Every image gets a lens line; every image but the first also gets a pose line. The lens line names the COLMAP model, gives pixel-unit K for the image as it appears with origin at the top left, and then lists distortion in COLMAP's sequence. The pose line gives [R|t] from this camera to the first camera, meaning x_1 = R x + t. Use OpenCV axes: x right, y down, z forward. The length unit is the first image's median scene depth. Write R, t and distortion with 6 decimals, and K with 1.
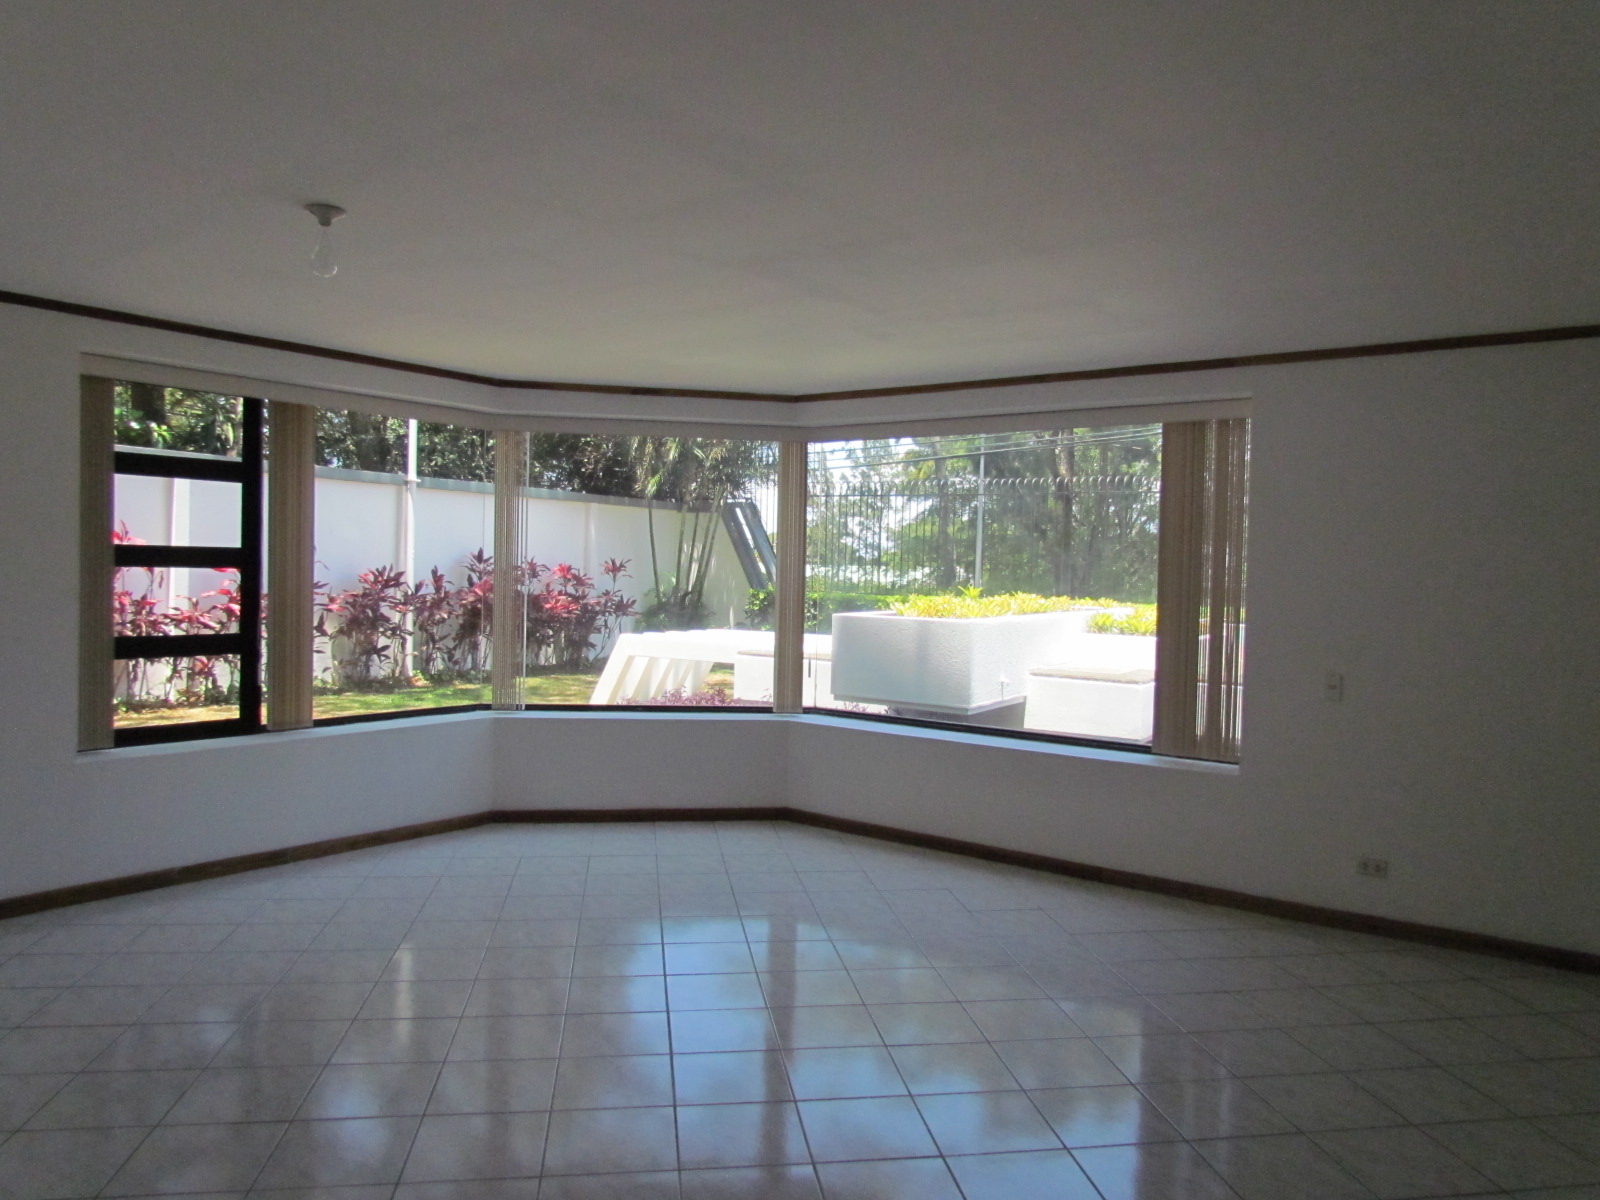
lens RADIAL K [[1138.6, 0, 801.8], [0, 1138.6, 603.1], [0, 0, 1]] dist [-0.021114, 0.011999]
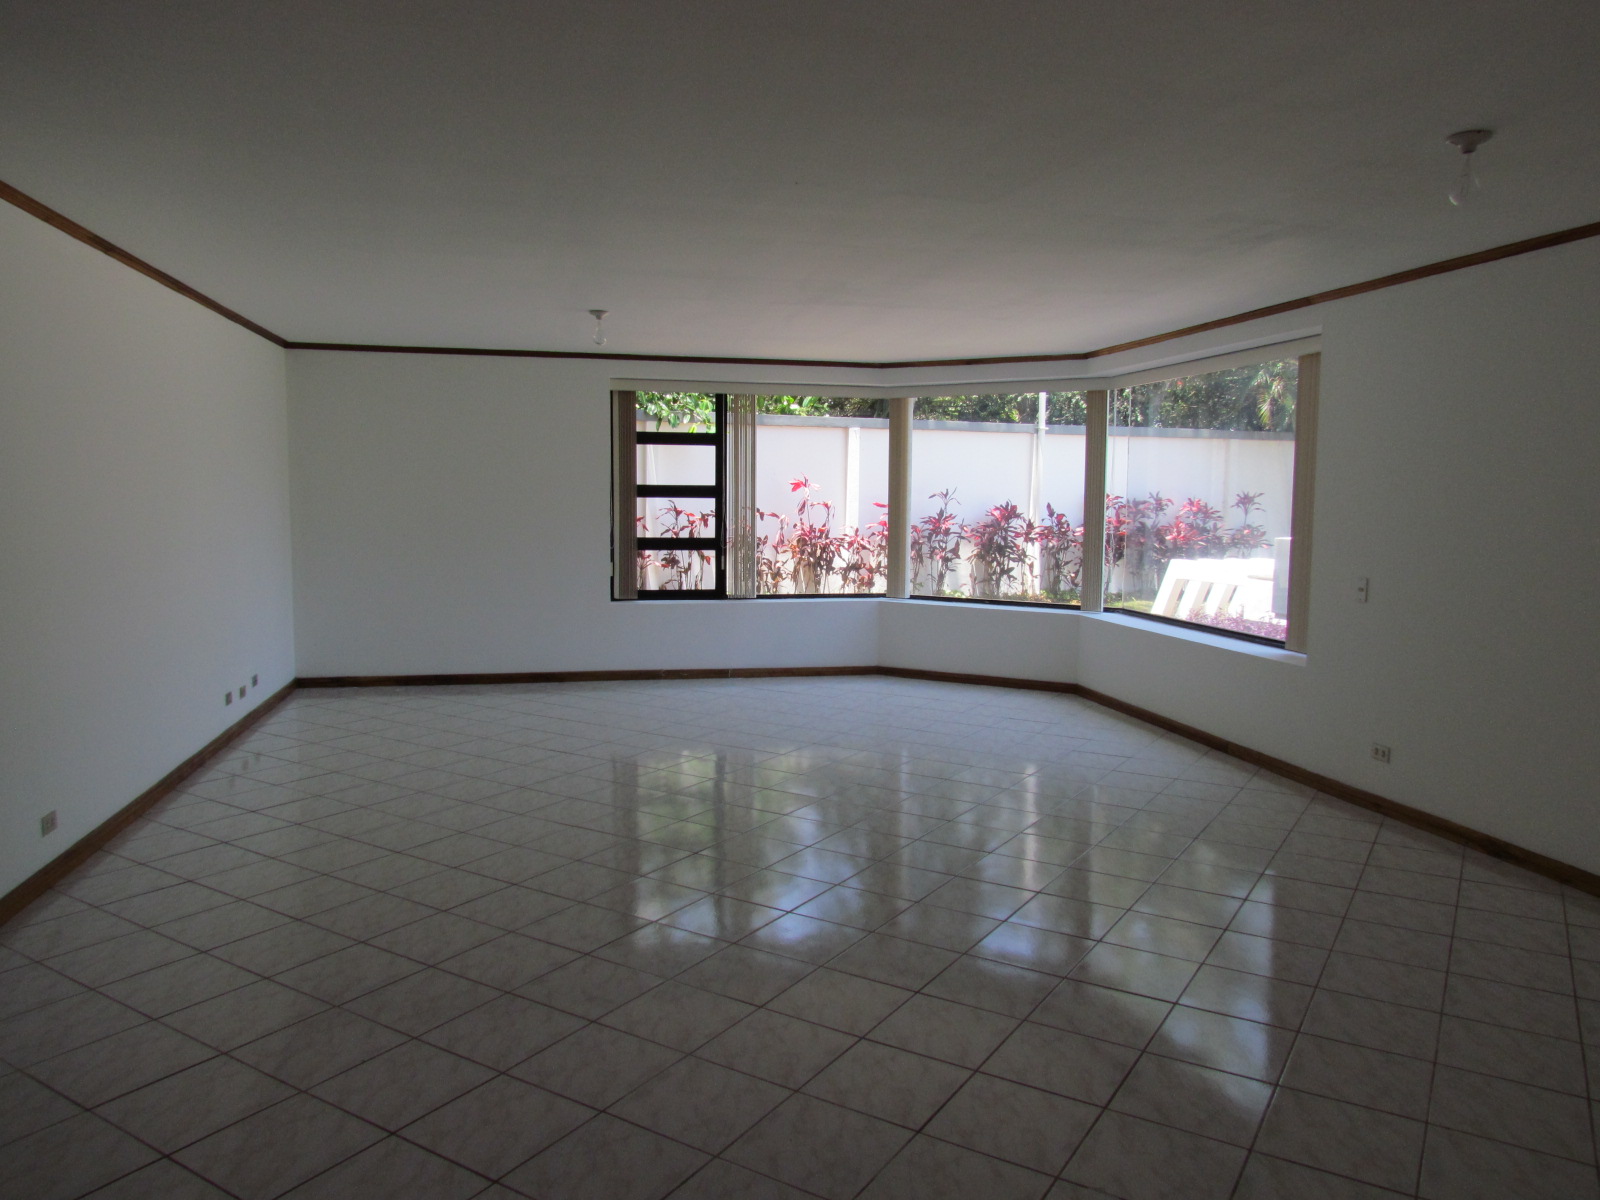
lens RADIAL K [[1138.6, 0, 797.6], [0, 1138.6, 596.7], [0, 0, 1]] dist [-0.021114, 0.011999]
pose [[0.759501, 0.041055, -0.649209, 0.633808], [-0.011321, 0.998689, 0.049912, 0.026498], [0.650407, -0.030559, 0.758971, -0.165372]]
